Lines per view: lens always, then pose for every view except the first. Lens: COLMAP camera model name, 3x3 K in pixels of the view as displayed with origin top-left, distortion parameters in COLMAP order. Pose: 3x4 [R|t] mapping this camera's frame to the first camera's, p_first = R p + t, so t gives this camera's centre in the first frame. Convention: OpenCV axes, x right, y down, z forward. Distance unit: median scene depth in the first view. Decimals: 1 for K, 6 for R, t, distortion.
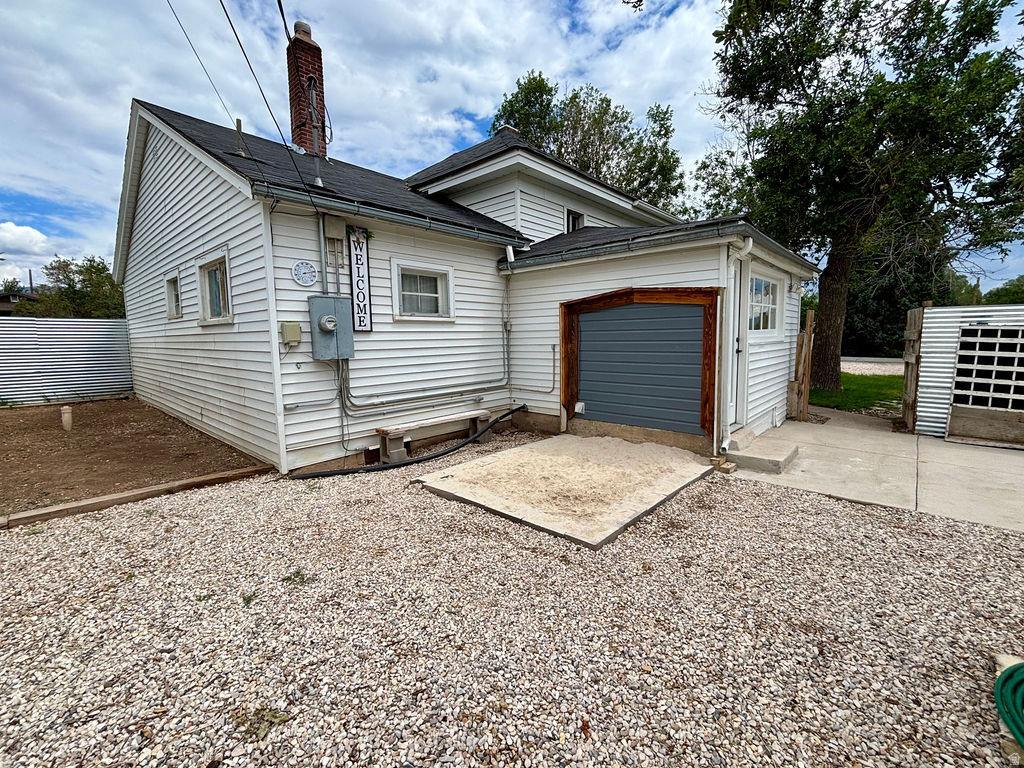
lens RADIAL K [[444.4, 0, 512.0], [0, 444.4, 384.0], [0, 0, 1]] dist [-0.010708, 0.006165]
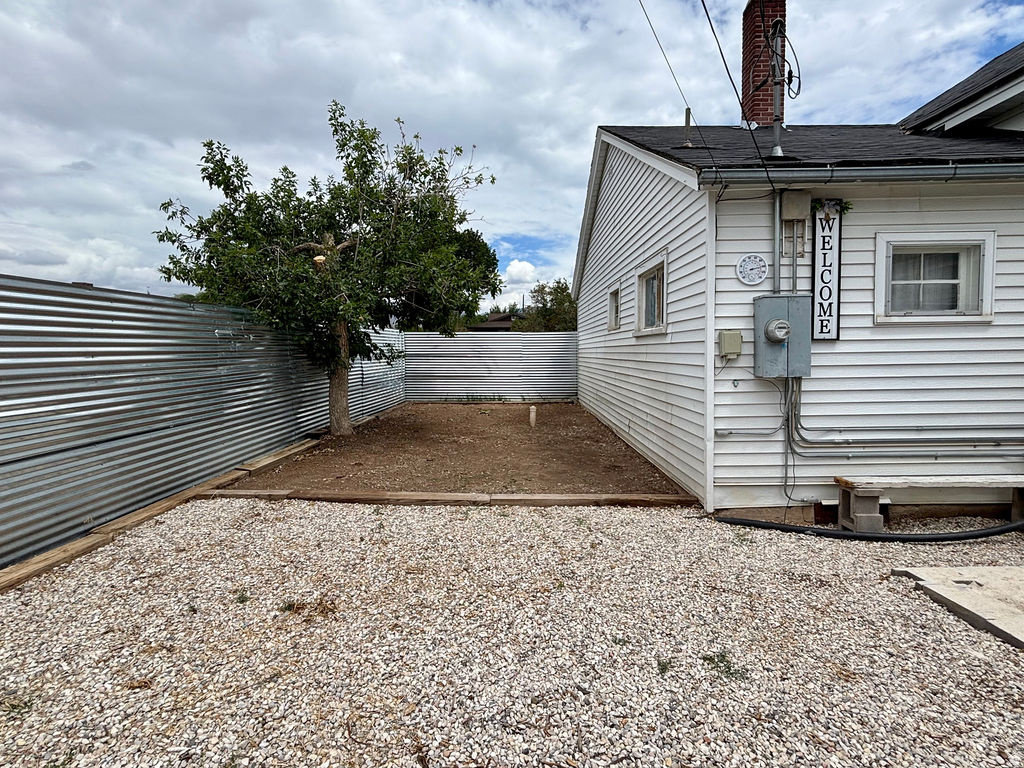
lens RADIAL K [[503.0, 0, 512.0], [0, 503.0, 384.0], [0, 0, 1]] dist [-0.021036, -0.000288]
pose [[0.665942, 0.053168, -0.744106, -0.069463], [-0.077362, 0.997001, 0.002002, -0.009695], [0.741981, 0.056232, 0.668058, 0.080876]]
